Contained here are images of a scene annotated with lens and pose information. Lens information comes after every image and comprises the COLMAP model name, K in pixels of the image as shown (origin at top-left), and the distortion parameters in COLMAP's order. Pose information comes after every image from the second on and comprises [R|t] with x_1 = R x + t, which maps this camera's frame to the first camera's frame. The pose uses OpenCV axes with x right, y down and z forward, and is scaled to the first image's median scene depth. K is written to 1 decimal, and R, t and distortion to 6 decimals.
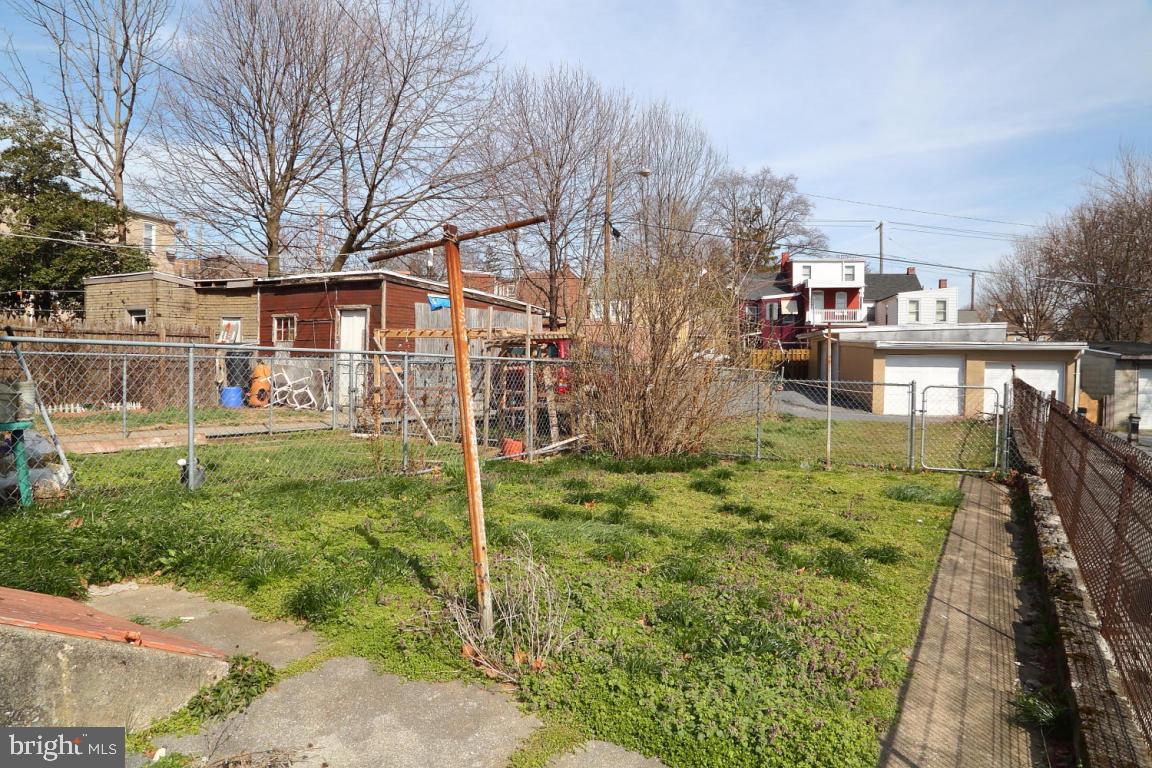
lens RADIAL K [[777.4, 0, 576.0], [0, 777.4, 384.0], [0, 0, 1]] dist [-0.137634, 0.082625]
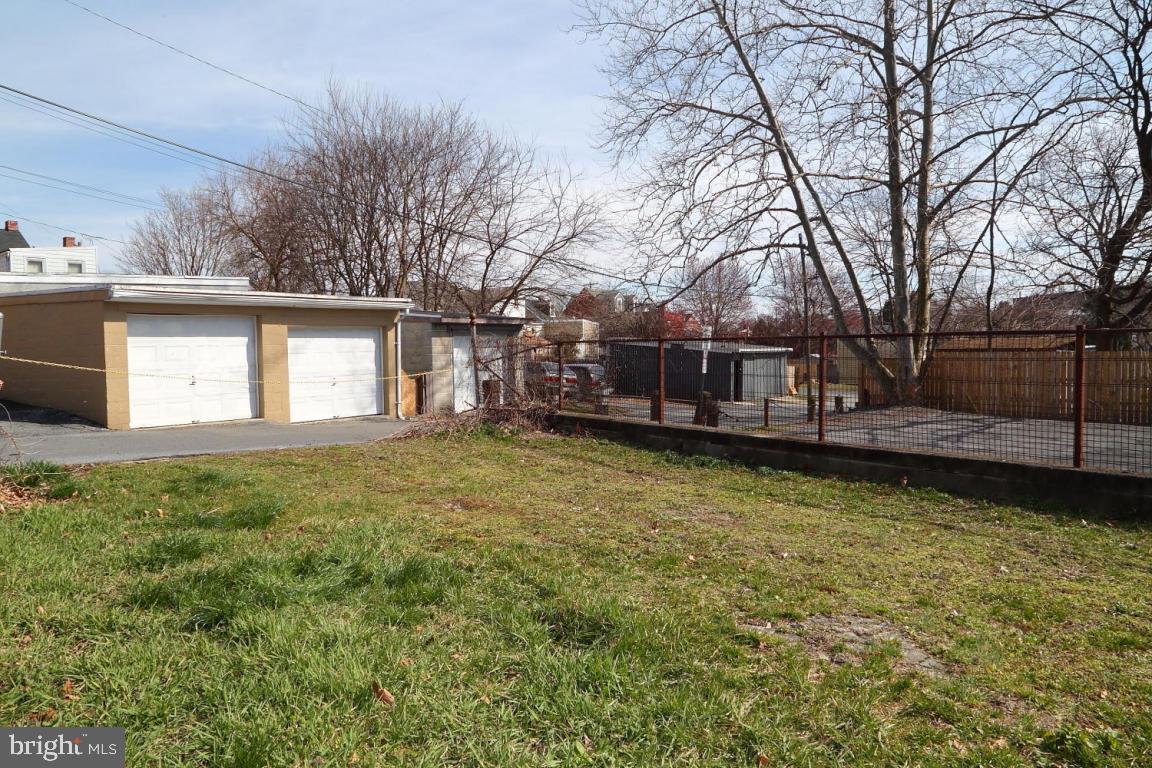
lens RADIAL K [[777.4, 0, 576.0], [0, 777.4, 384.0], [0, 0, 1]] dist [-0.137634, 0.082625]
pose [[0.438777, -0.058219, 0.896708, 0.053114], [0.047266, 0.998013, 0.041668, 0.001780], [-0.897352, 0.024101, 0.440657, 0.330550]]
